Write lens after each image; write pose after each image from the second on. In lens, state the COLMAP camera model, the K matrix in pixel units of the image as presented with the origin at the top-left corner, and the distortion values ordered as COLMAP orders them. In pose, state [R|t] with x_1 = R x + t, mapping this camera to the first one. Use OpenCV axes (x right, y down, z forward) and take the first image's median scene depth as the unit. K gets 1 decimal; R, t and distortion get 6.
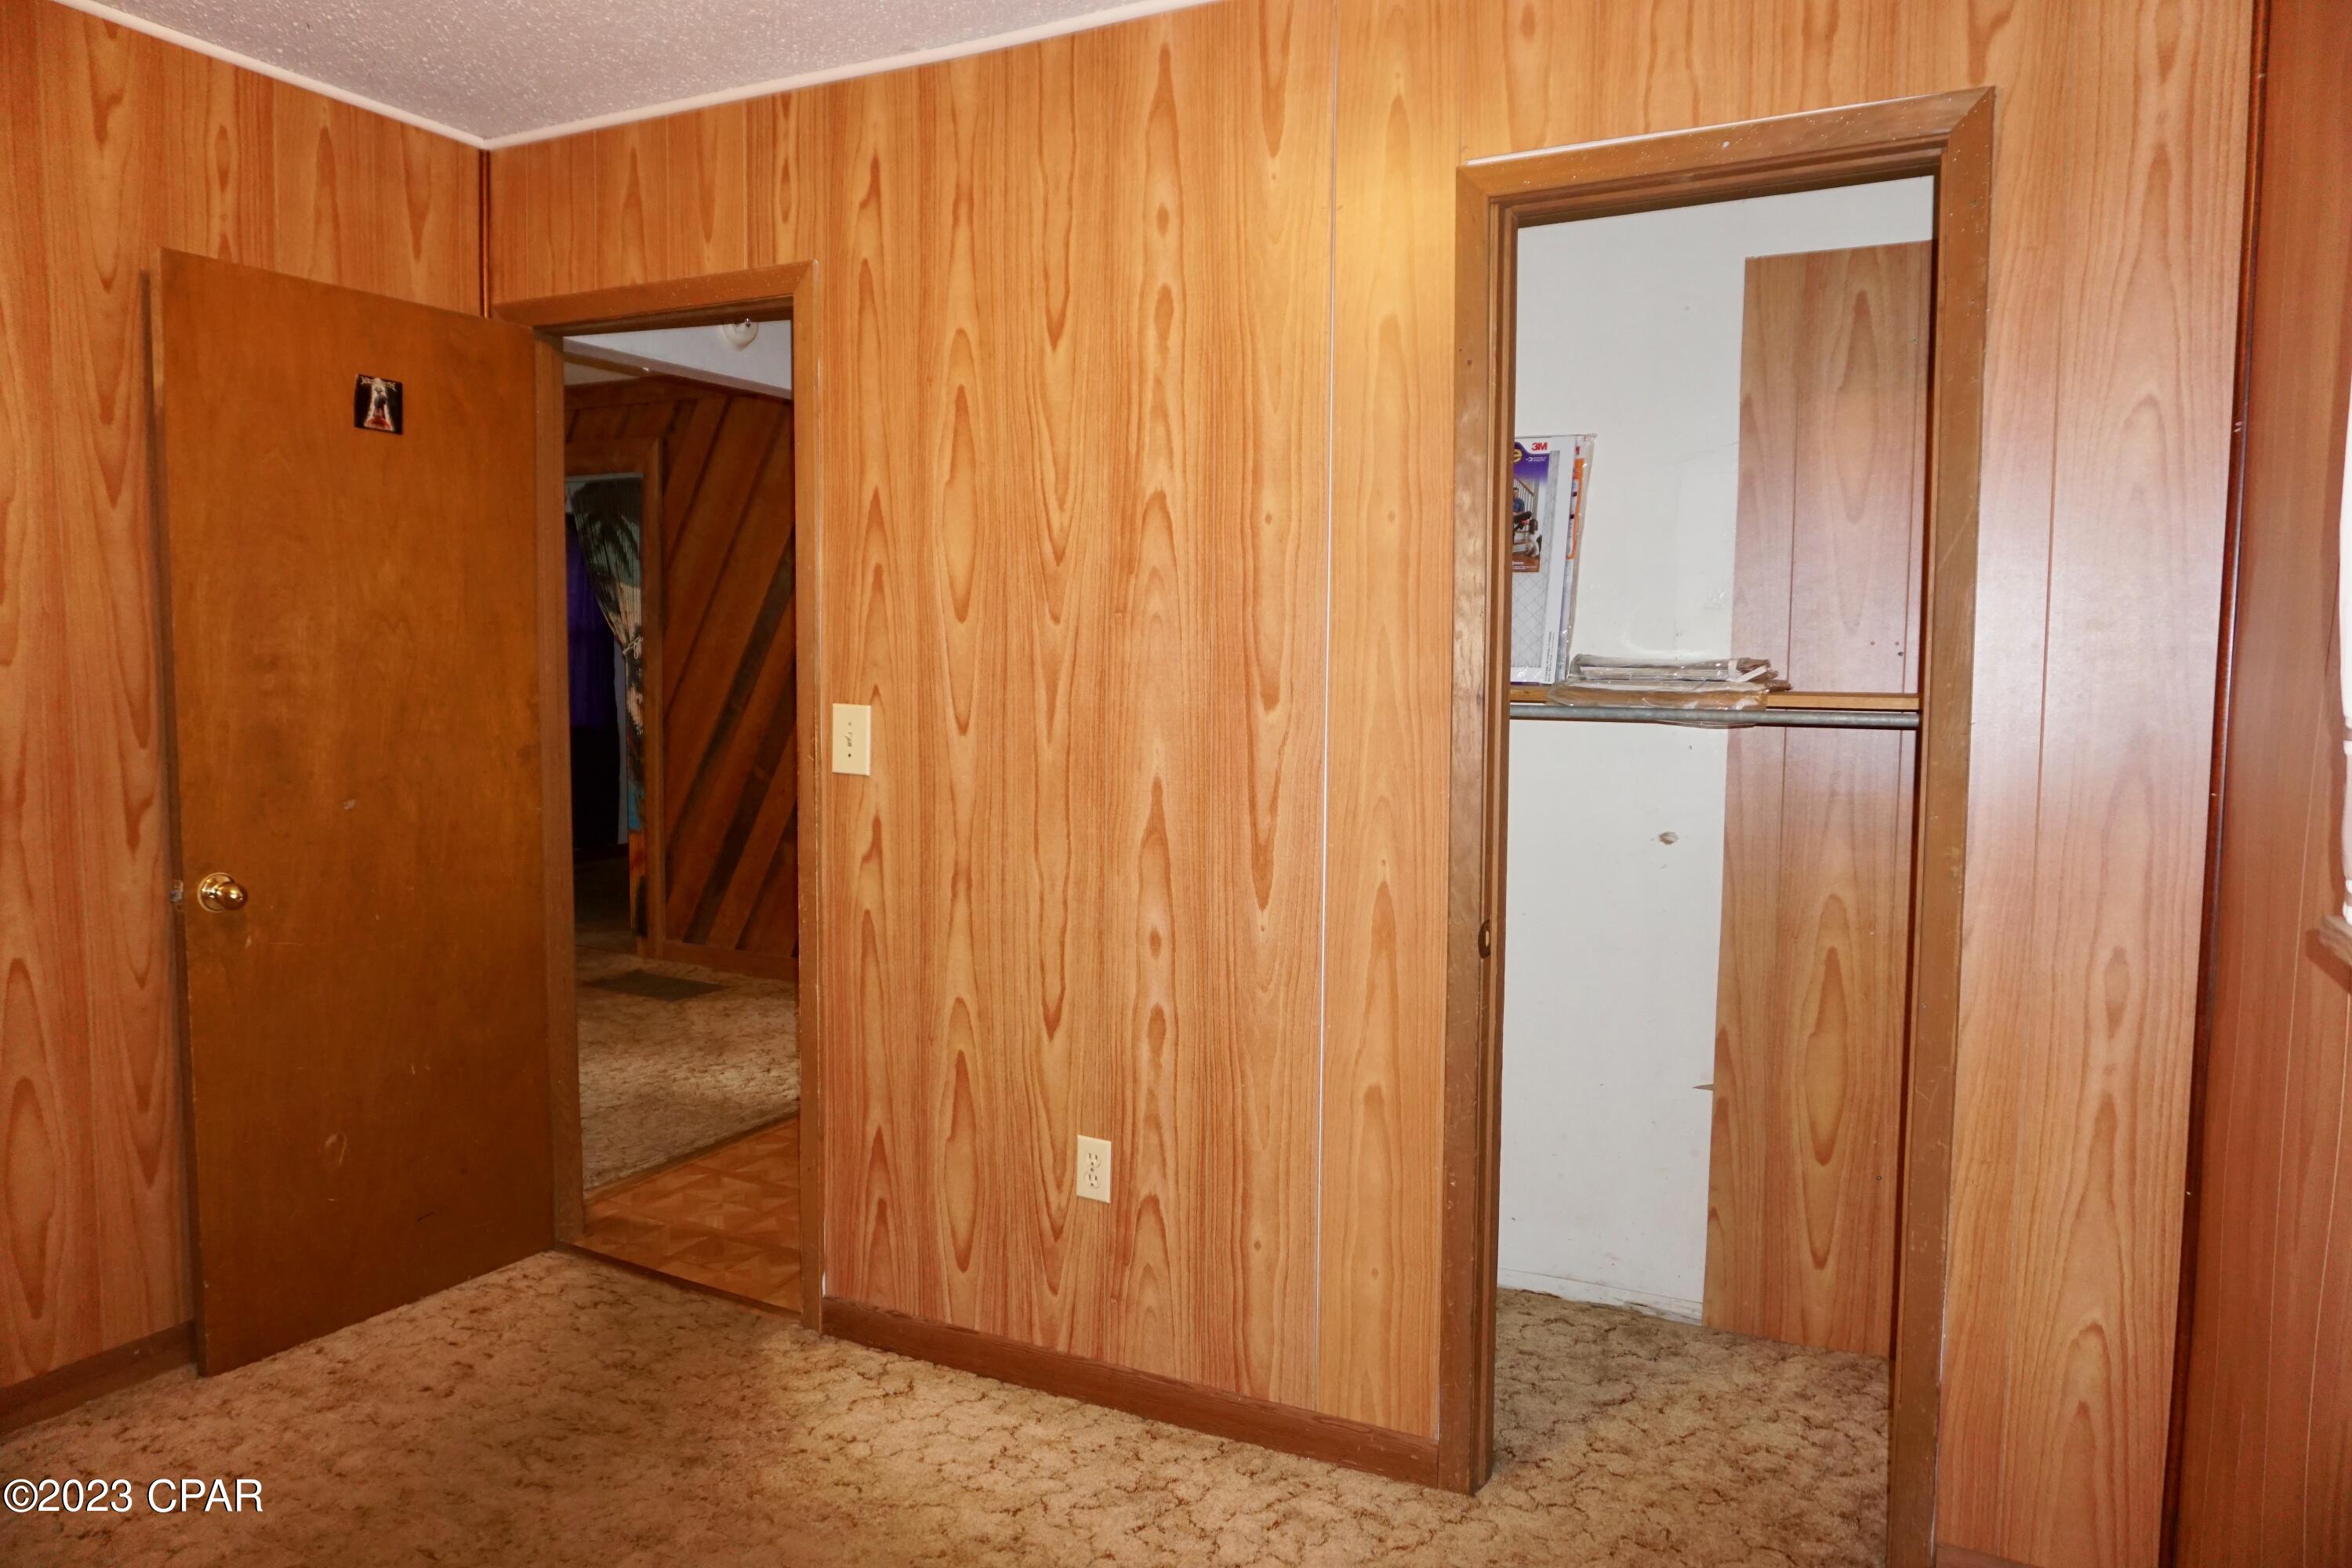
lens RADIAL K [[1558.5, 0, 1176.6], [0, 1558.5, 795.1], [0, 0, 1]] dist [-0.056502, 0.041131]
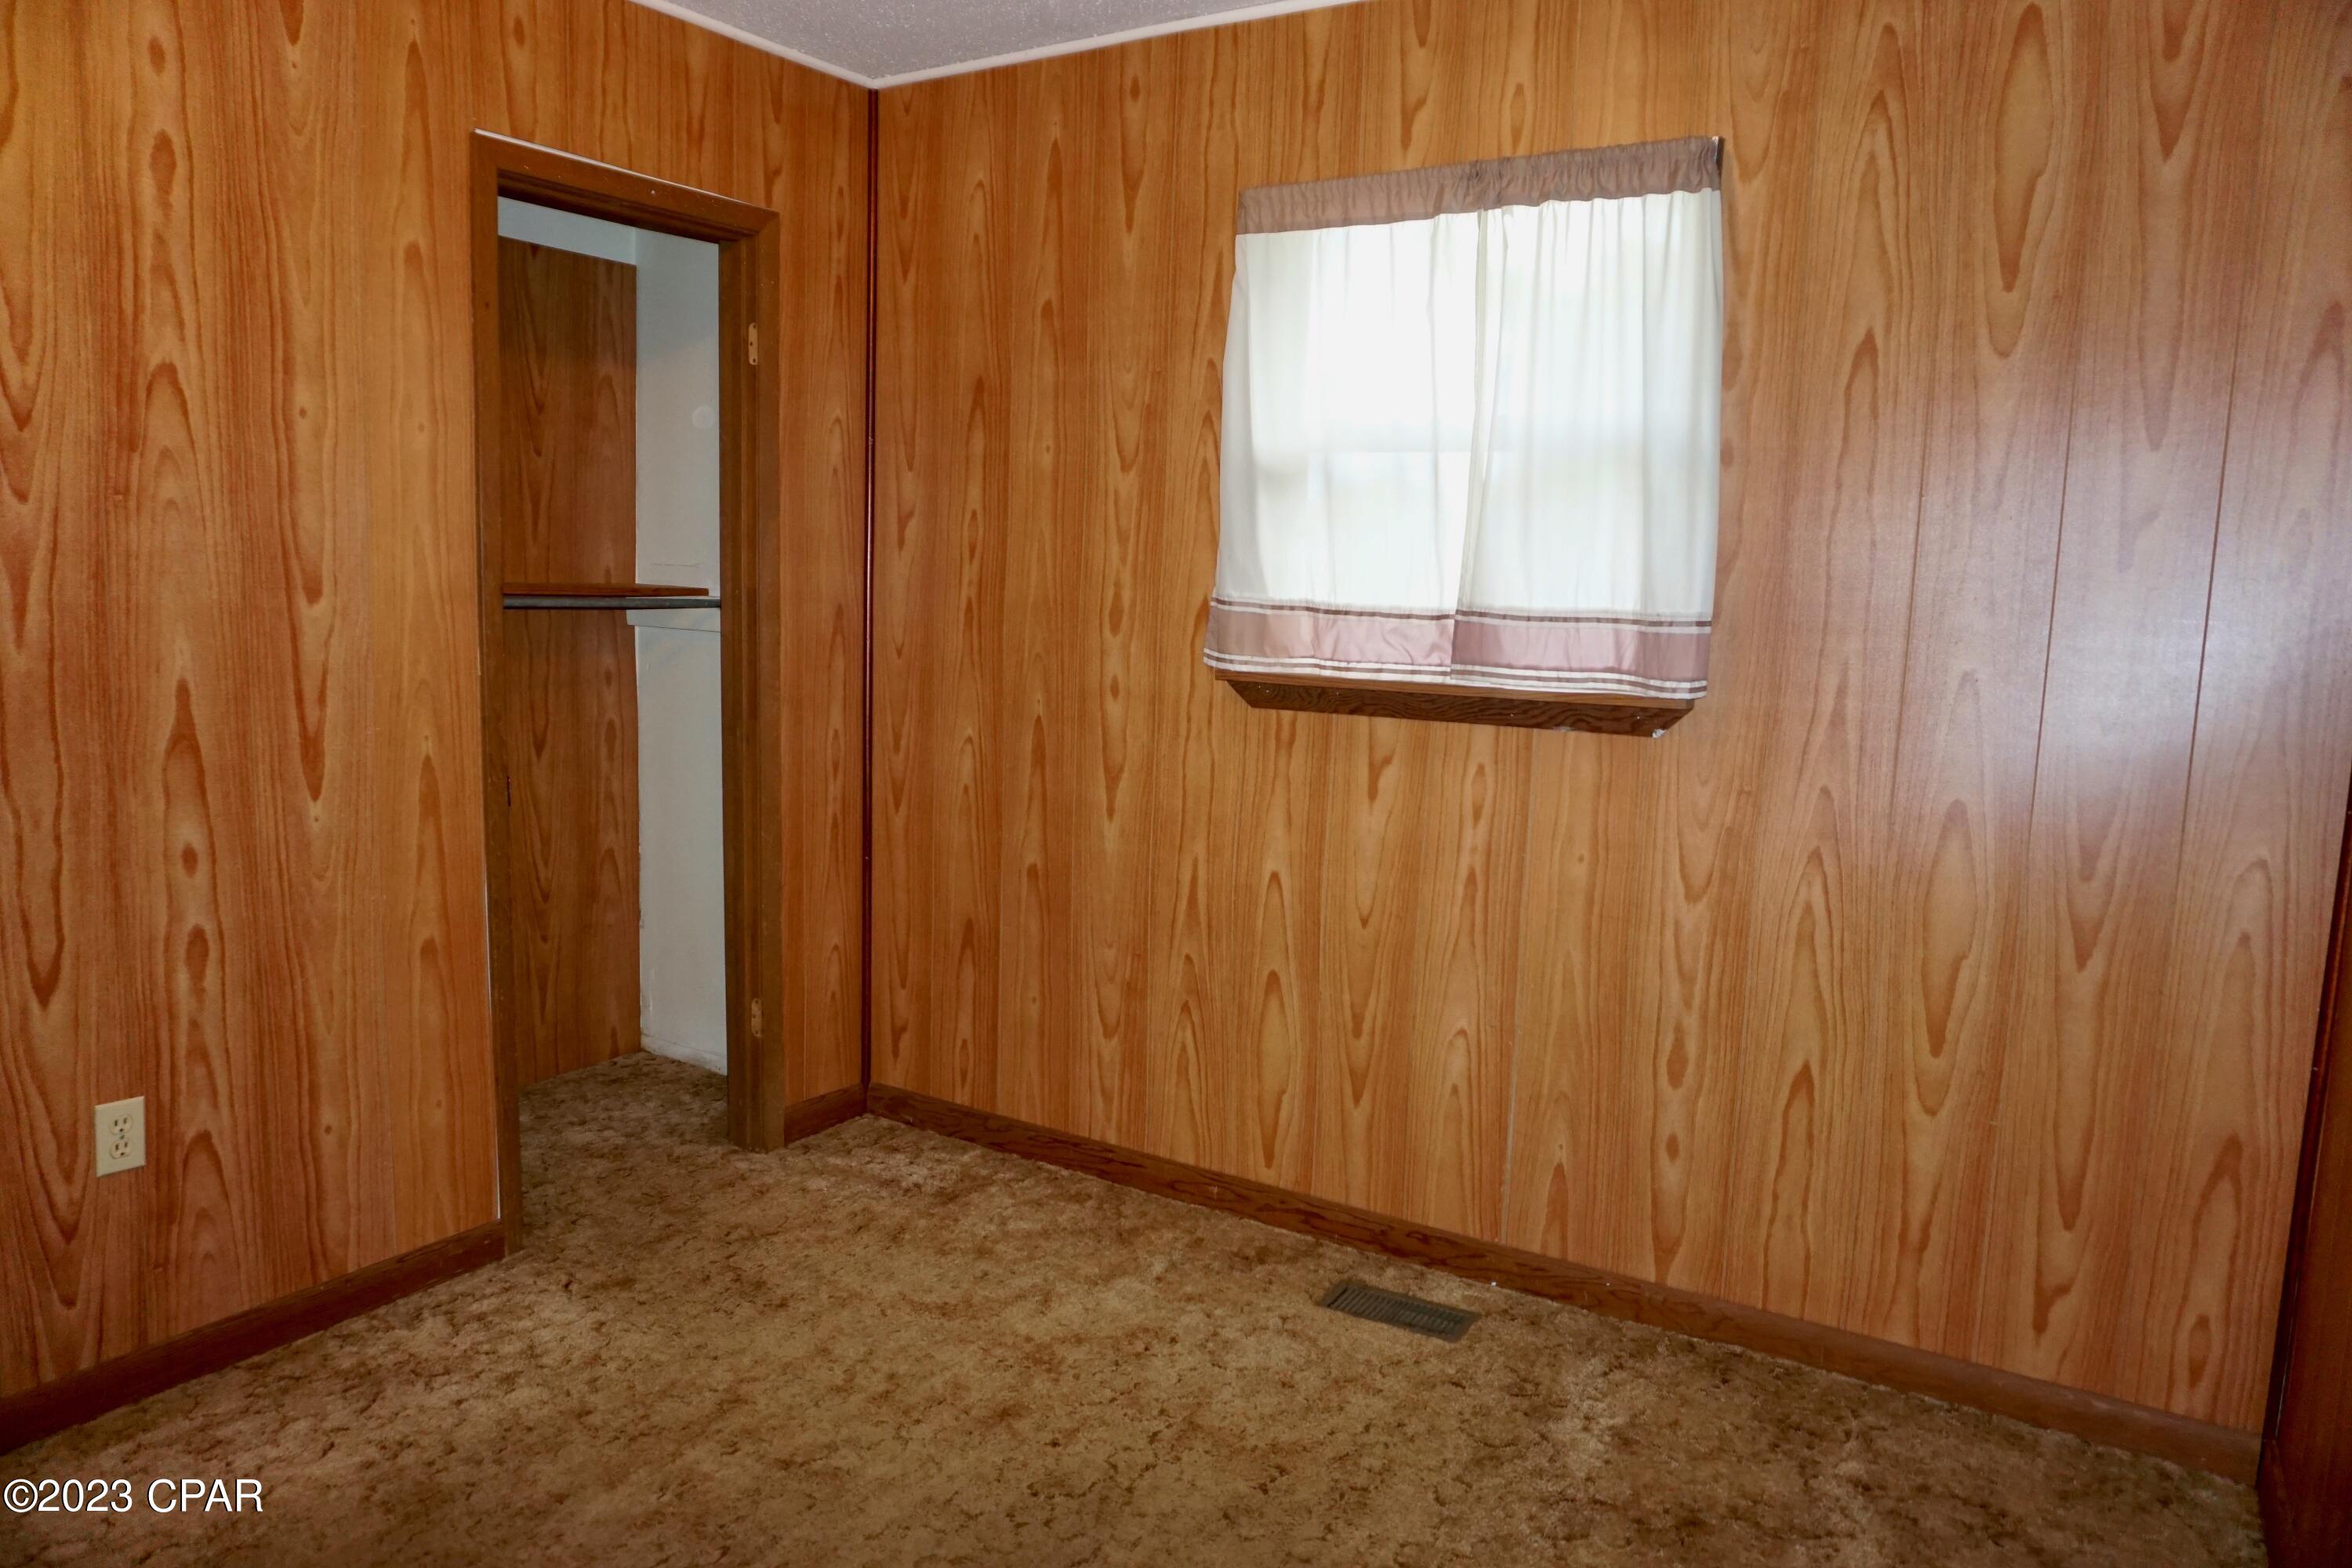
lens RADIAL K [[1558.5, 0, 1179.7], [0, 1558.5, 787.7], [0, 0, 1]] dist [-0.056502, 0.041131]
pose [[0.088403, -0.134522, 0.986959, -0.871129], [0.052444, 0.990093, 0.130252, -0.035594], [-0.994703, 0.040245, 0.094582, 0.338580]]
